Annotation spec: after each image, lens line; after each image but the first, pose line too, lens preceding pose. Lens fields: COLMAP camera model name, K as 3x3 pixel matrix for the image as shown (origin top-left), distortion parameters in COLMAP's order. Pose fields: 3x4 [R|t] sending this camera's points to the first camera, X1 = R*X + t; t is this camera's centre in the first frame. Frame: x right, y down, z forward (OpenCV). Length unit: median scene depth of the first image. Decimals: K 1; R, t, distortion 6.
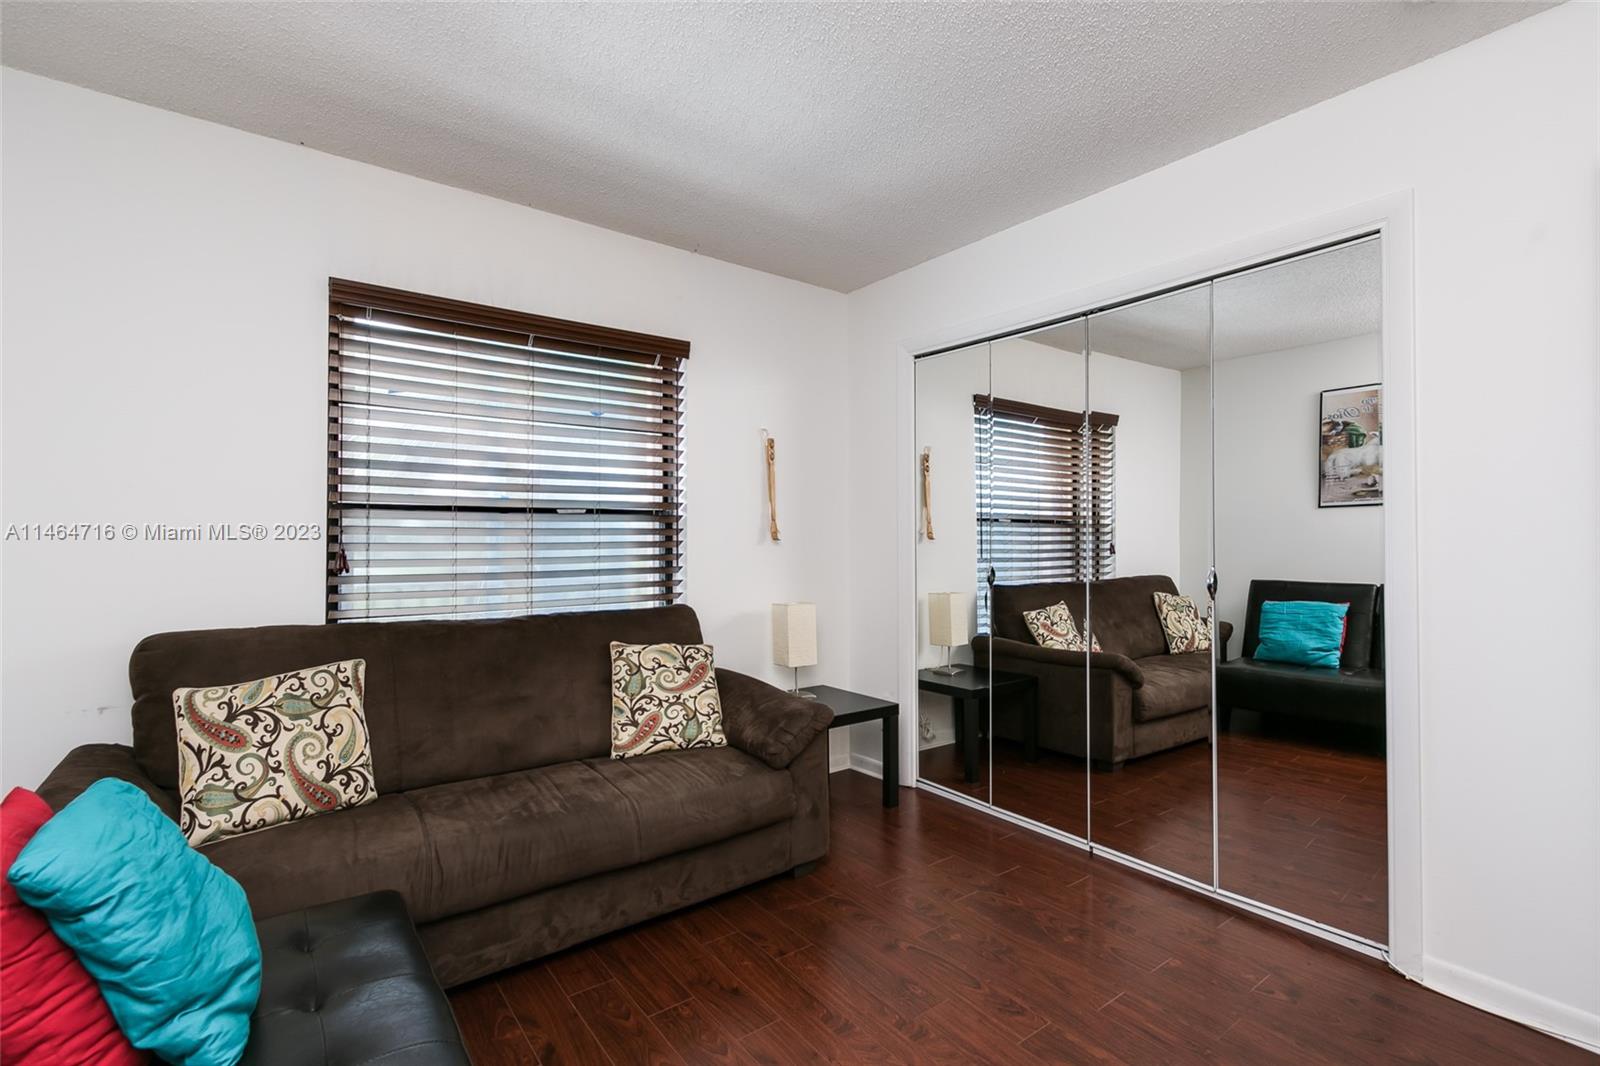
lens RADIAL K [[724.1, 0, 811.7], [0, 724.1, 534.7], [0, 0, 1]] dist [0.002038, -0.000566]
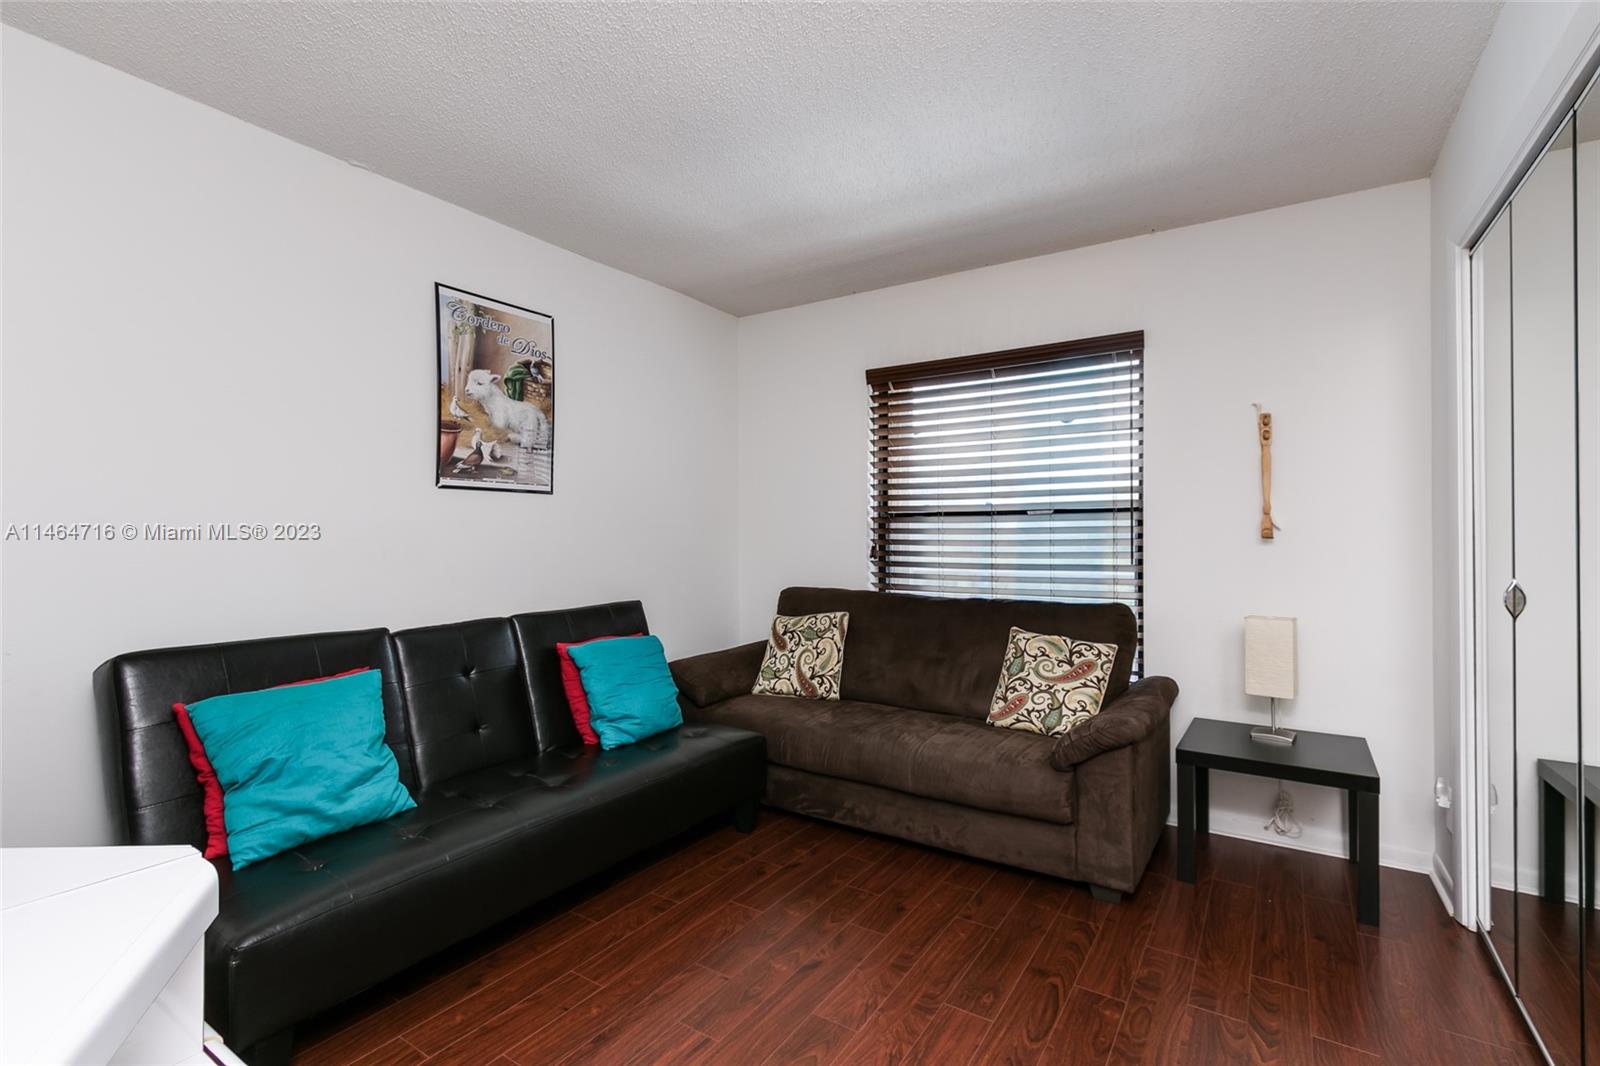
lens RADIAL K [[724.1, 0, 811.7], [0, 724.1, 534.7], [0, 0, 1]] dist [0.002038, -0.000566]
pose [[0.340127, -0.001257, -0.940379, 0.720875], [0.007212, 0.999973, 0.001272, -0.001453], [0.940352, -0.007215, 0.340127, 0.327456]]
